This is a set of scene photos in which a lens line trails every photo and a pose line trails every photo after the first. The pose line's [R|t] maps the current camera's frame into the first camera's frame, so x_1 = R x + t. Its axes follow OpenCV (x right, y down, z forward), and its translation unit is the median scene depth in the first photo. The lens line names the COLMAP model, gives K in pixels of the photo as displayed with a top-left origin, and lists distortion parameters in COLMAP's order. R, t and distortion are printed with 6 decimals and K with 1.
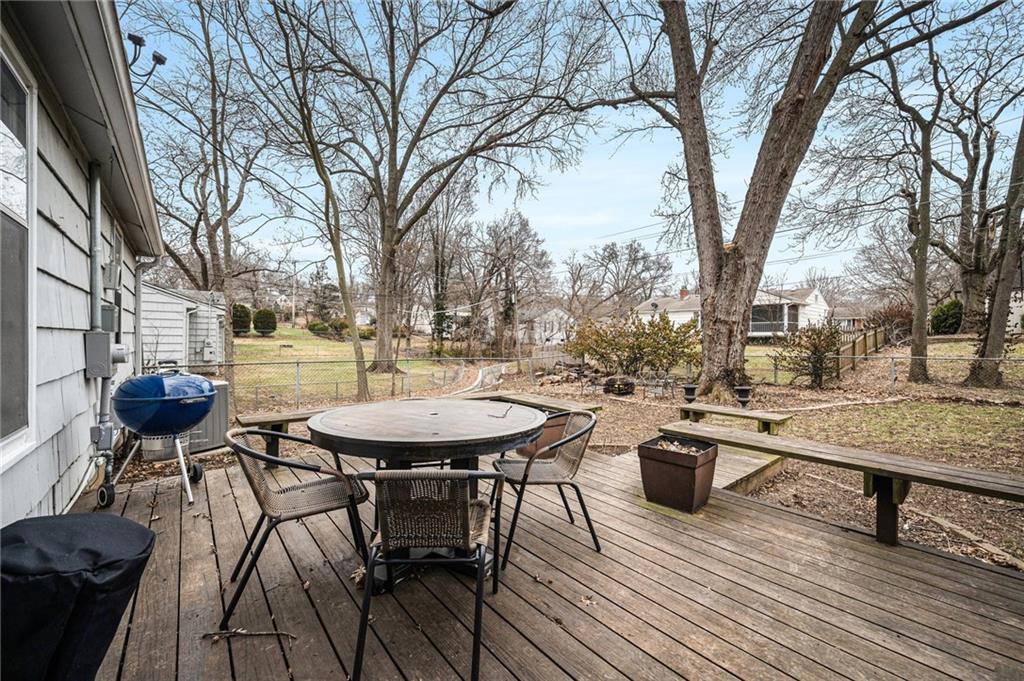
lens RADIAL K [[392.4, 0, 515.5], [0, 392.4, 339.5], [0, 0, 1]] dist [0.000190, -0.000280]
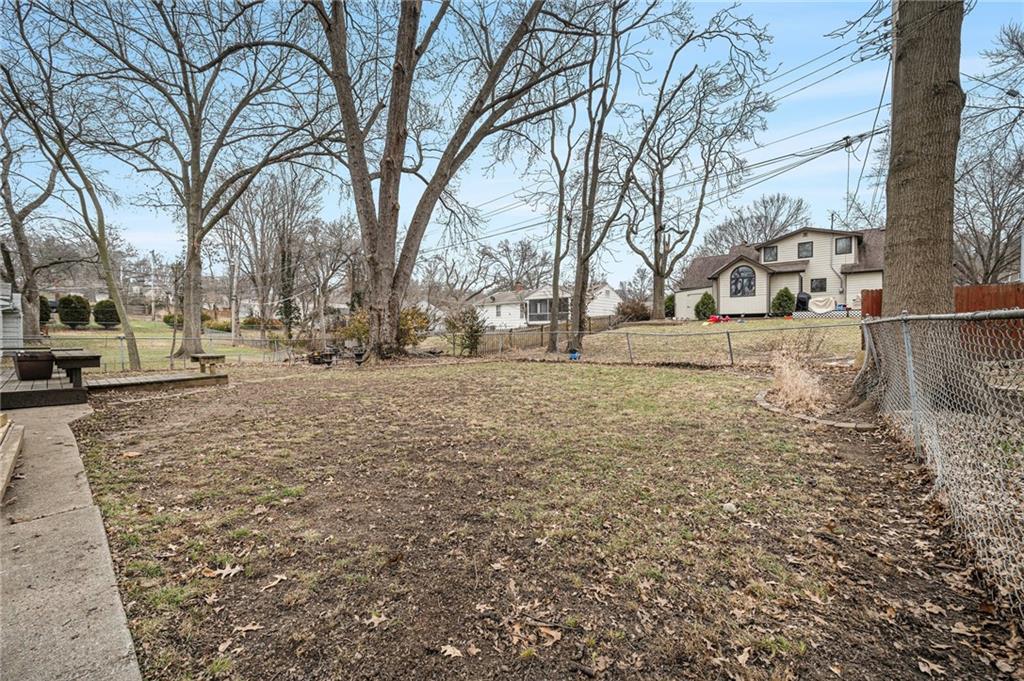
lens RADIAL K [[392.4, 0, 505.5], [0, 392.4, 342.5], [0, 0, 1]] dist [0.000190, -0.000280]
pose [[0.987393, -0.011915, 0.157838, 0.330882], [0.008219, 0.999677, 0.024043, 0.019198], [-0.158073, -0.022443, 0.987172, -0.204108]]
